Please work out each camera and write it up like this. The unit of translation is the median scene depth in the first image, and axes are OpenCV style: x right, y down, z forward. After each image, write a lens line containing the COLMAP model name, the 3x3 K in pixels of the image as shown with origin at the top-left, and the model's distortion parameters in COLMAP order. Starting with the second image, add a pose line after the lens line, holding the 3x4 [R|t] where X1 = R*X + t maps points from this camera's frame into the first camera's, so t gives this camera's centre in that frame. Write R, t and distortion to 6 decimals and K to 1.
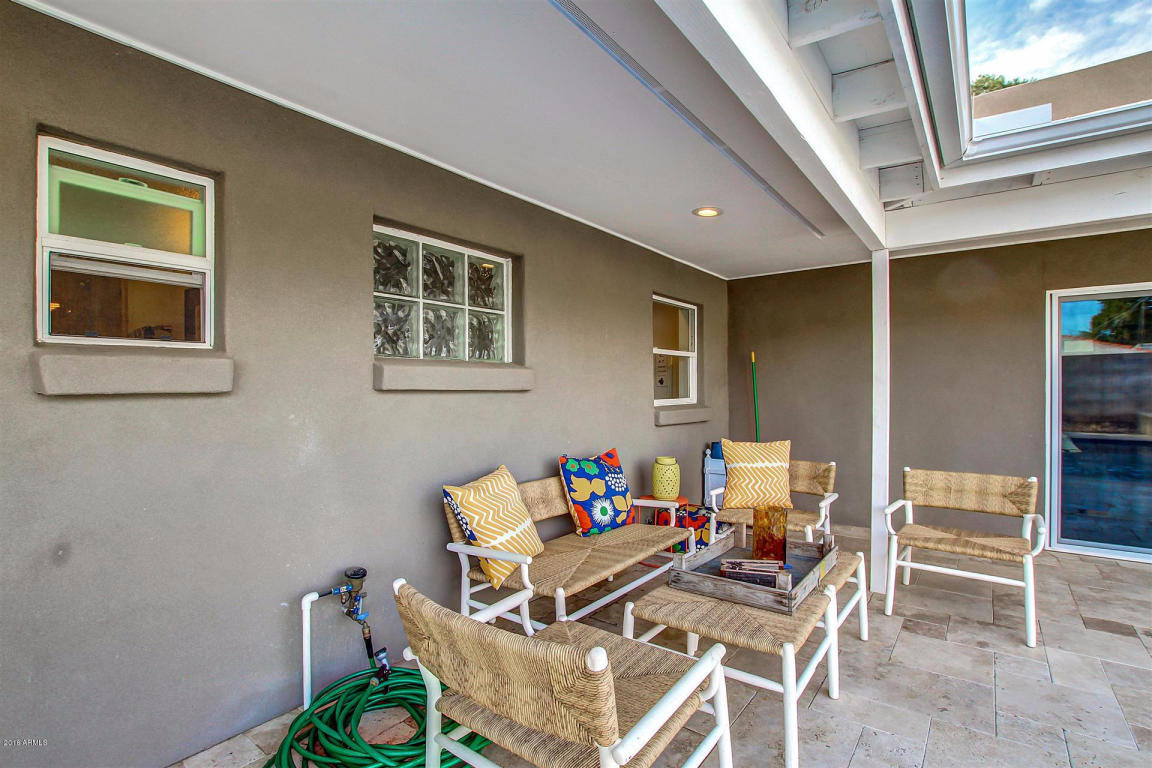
lens RADIAL K [[550.1, 0, 576.8], [0, 550.1, 393.9], [0, 0, 1]] dist [-0.033685, 0.006070]
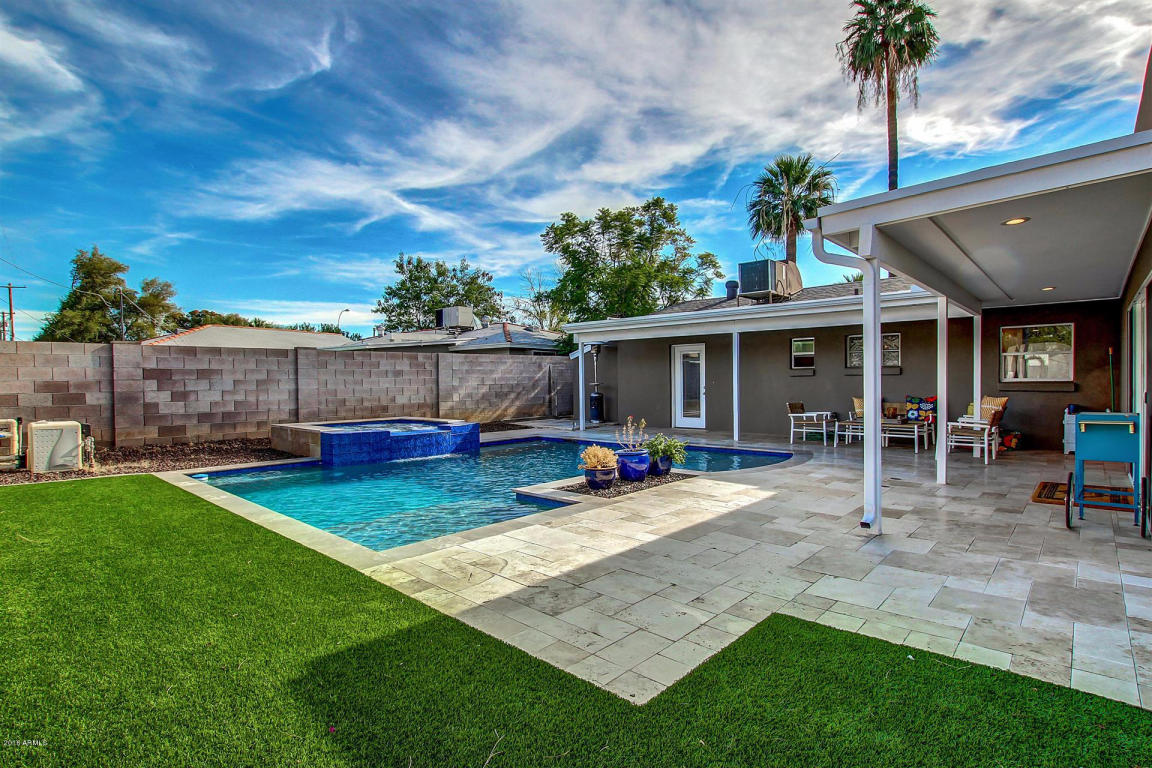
lens RADIAL K [[578.4, 0, 577.4], [0, 578.4, 396.5], [0, 0, 1]] dist [0.000080, 0.000293]
pose [[-0.086238, 0.028025, -0.995880, 3.759690], [0.004171, 0.999606, 0.027769, 0.023129], [0.996266, -0.001759, -0.086321, -0.626378]]
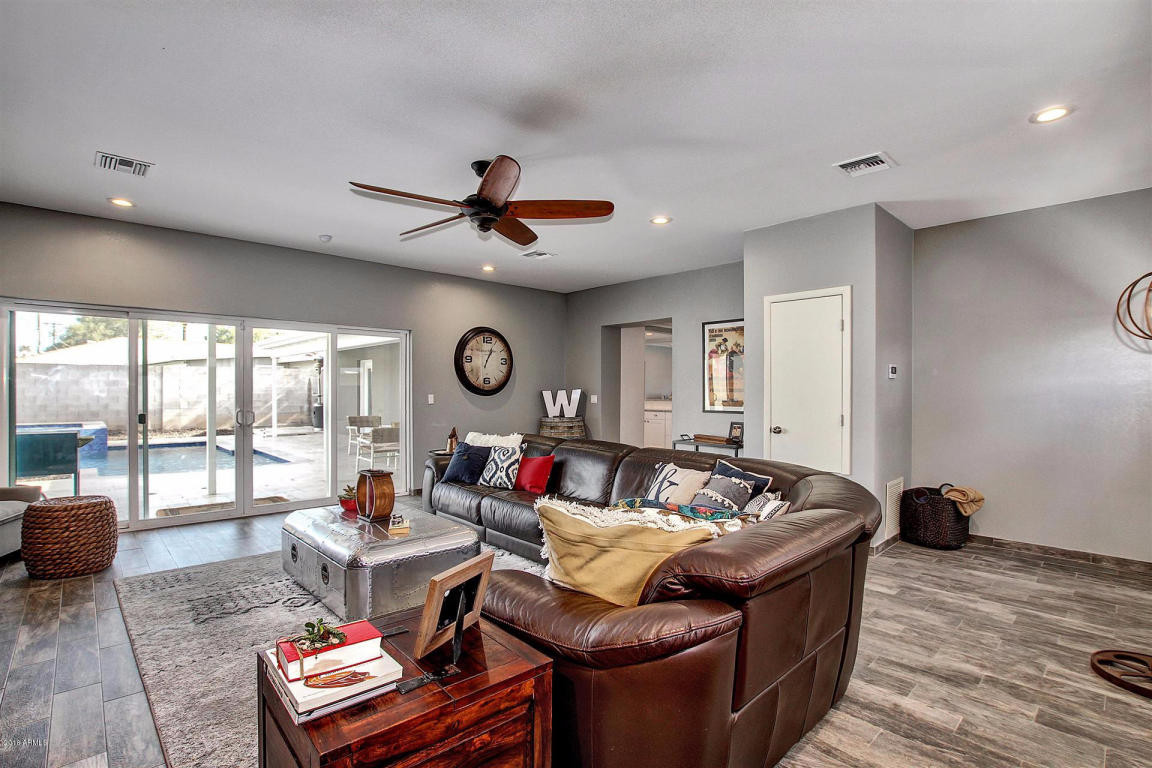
lens RADIAL K [[550.1, 0, 576.8], [0, 550.1, 393.9], [0, 0, 1]] dist [-0.033685, 0.006070]
pose [[-0.179884, 0.008207, -0.983654, 3.377131], [-0.013678, 0.999848, 0.010844, -0.054234], [0.983593, 0.015405, -0.179745, 2.576838]]
